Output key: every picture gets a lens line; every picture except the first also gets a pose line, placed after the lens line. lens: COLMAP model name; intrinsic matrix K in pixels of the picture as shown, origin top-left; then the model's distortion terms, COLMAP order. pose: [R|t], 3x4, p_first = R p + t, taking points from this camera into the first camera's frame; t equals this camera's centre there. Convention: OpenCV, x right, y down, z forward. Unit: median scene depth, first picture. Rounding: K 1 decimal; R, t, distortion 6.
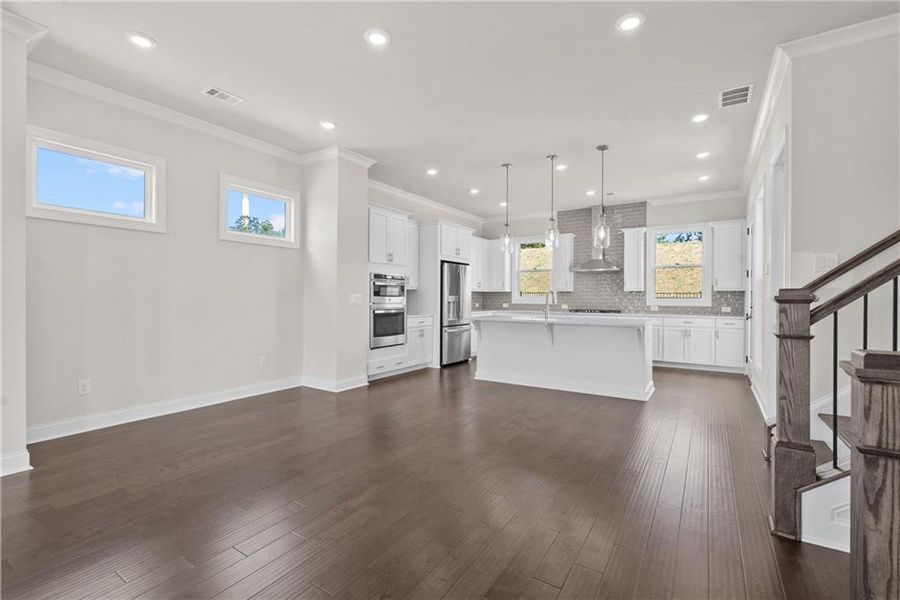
lens RADIAL K [[407.9, 0, 448.5], [0, 407.9, 297.0], [0, 0, 1]] dist [-0.001004, 0.000212]
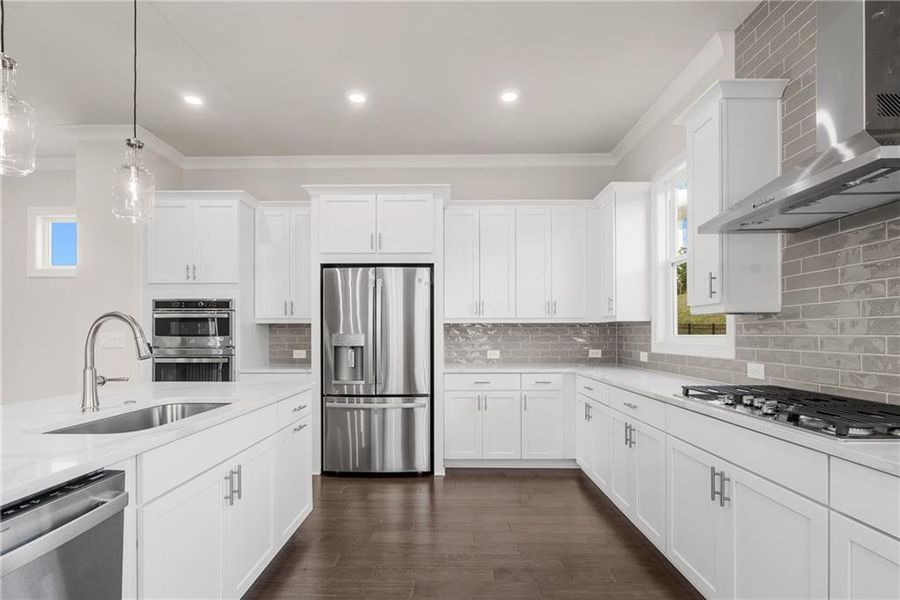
lens RADIAL K [[421.1, 0, 445.7], [0, 421.1, 332.3], [0, 0, 1]] dist [-0.002100, -0.000363]
pose [[0.528168, -0.009686, -0.849084, 0.498903], [0.004297, 0.999953, -0.008734, 0.000111], [0.849129, 0.000965, 0.528185, 0.834975]]
